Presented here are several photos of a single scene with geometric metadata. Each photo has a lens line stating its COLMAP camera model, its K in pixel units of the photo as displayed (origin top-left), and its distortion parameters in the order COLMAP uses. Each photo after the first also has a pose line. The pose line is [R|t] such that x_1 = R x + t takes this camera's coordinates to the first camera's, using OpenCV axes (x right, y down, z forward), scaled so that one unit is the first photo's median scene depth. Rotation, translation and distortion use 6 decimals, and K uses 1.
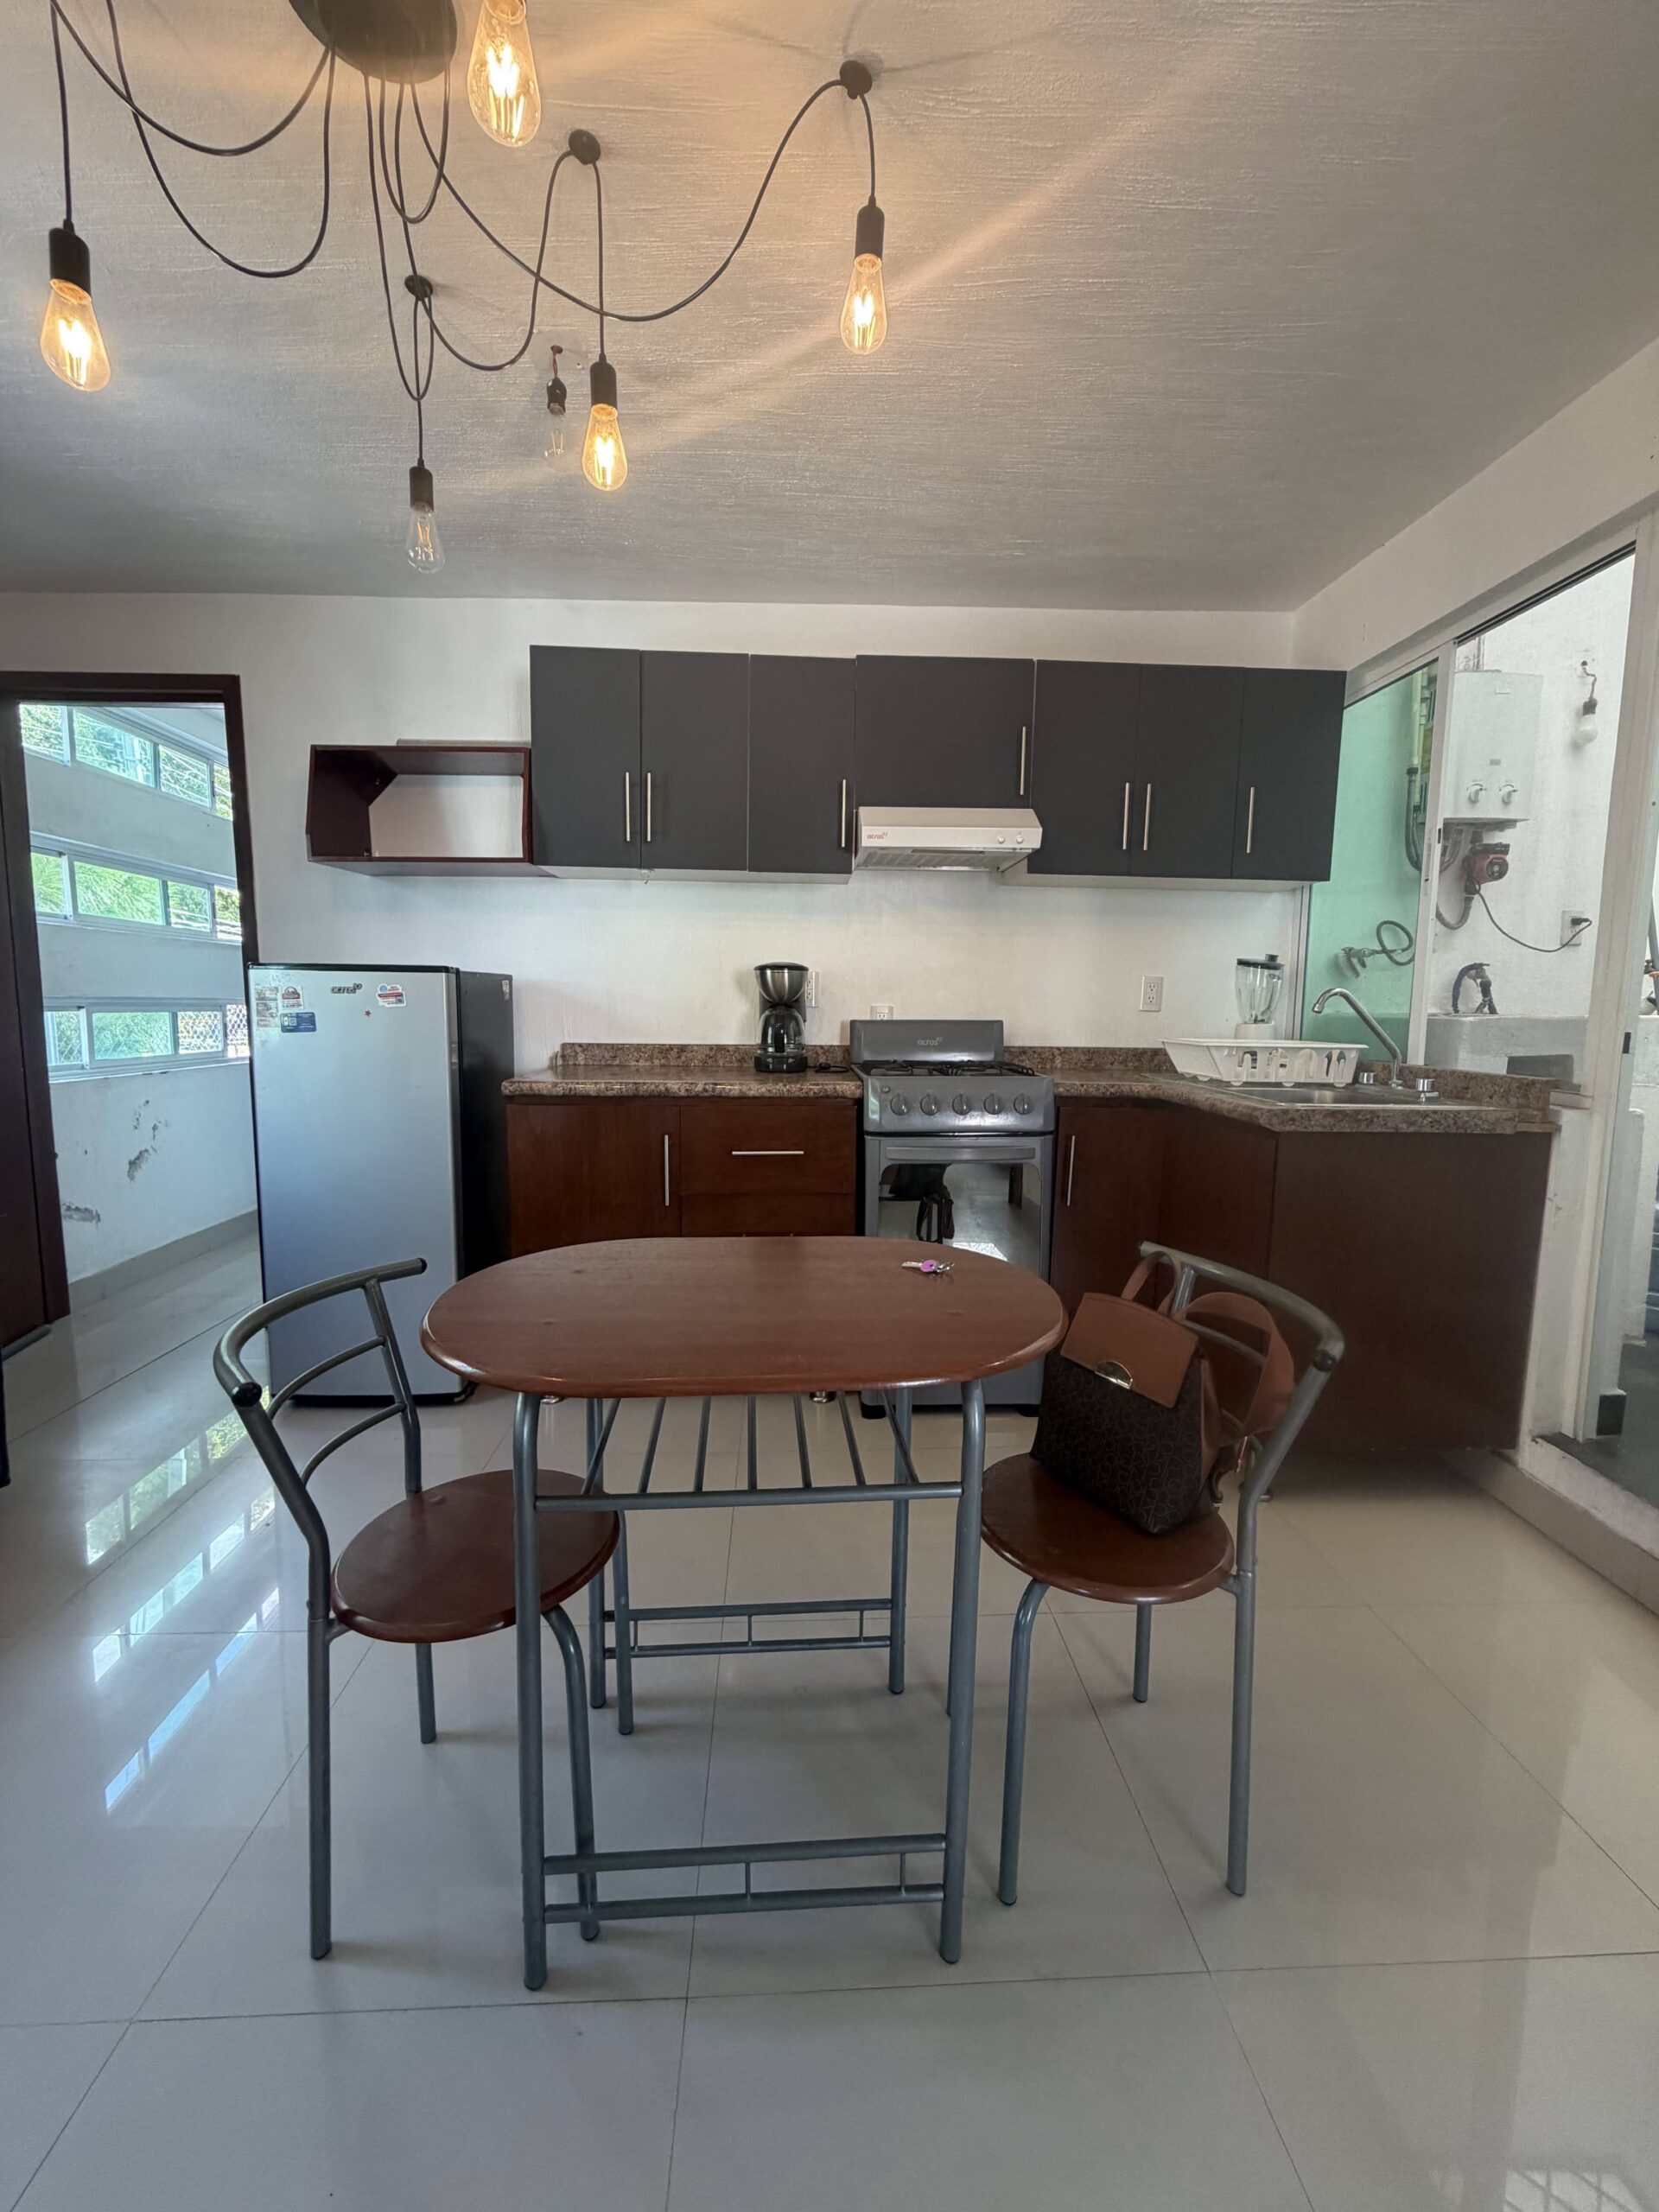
lens RADIAL K [[897.6, 0, 822.1], [0, 897.6, 1092.2], [0, 0, 1]] dist [0.010007, -0.000299]
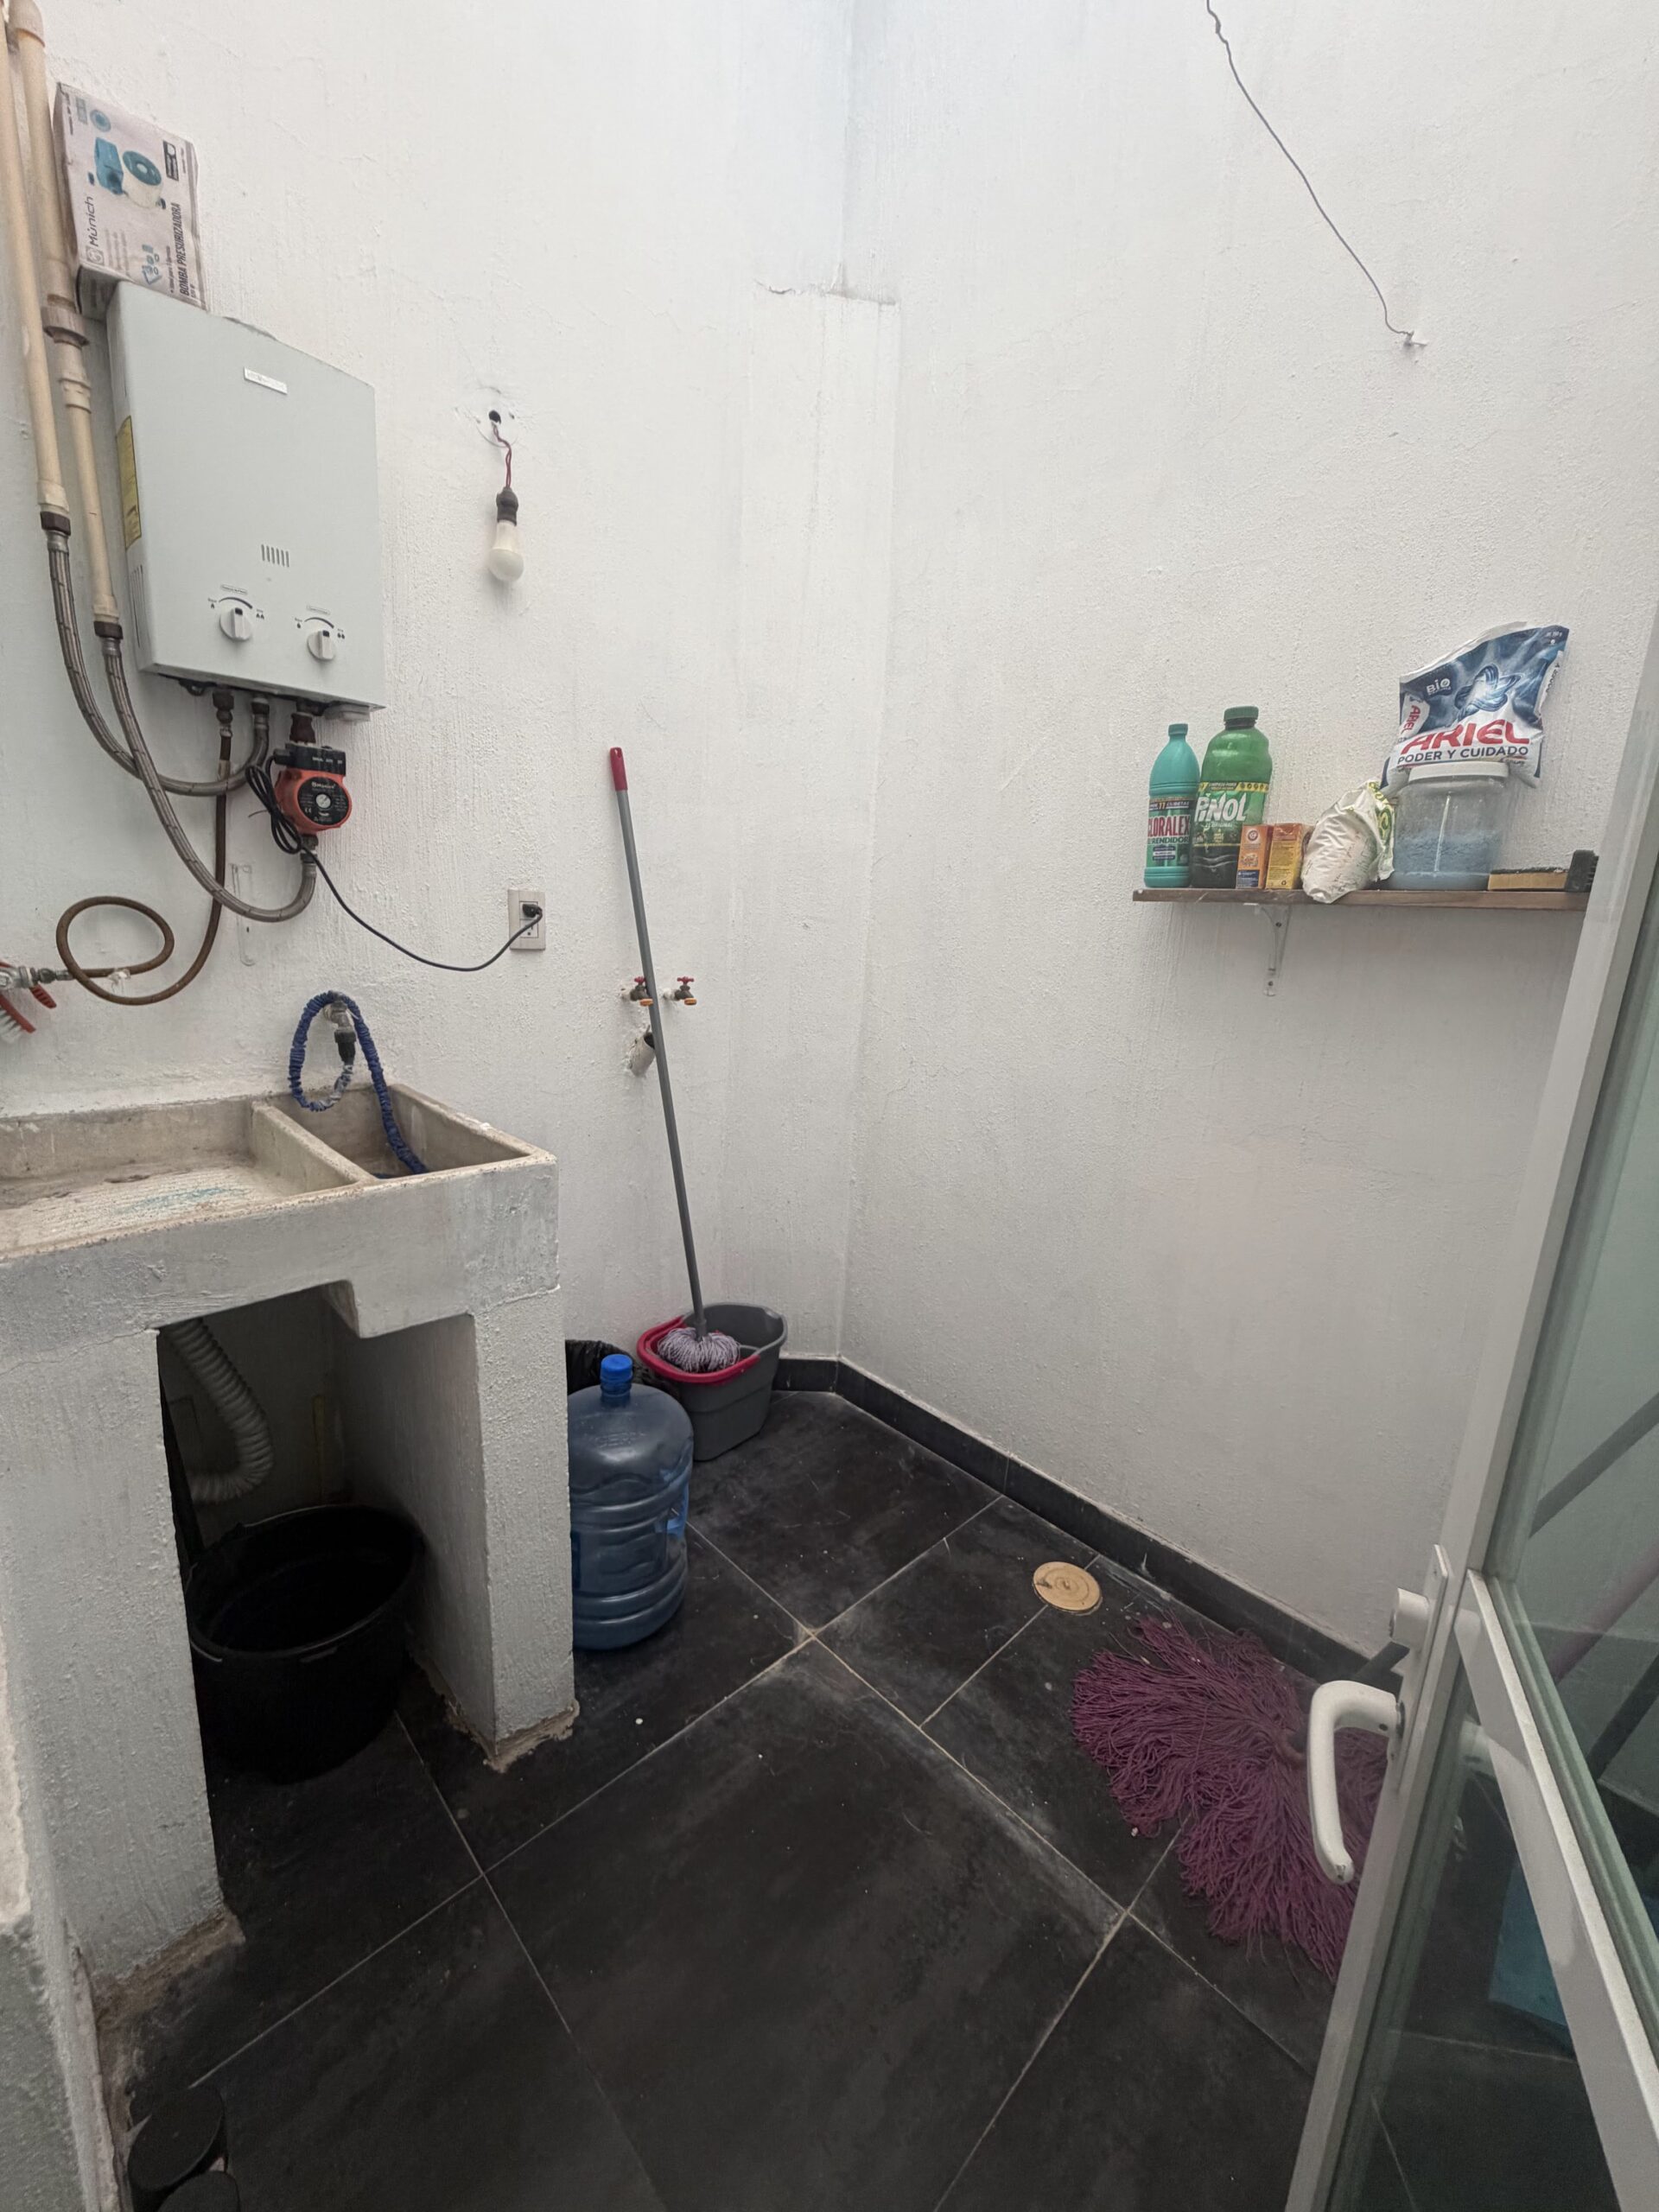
lens RADIAL K [[897.6, 0, 825.1], [0, 897.6, 1111.7], [0, 0, 1]] dist [0.010007, -0.000299]
pose [[0.764174, -0.113254, 0.634989, 0.615465], [0.021870, 0.988448, 0.149976, -0.147995], [-0.644639, -0.100721, 0.757823, 0.439296]]
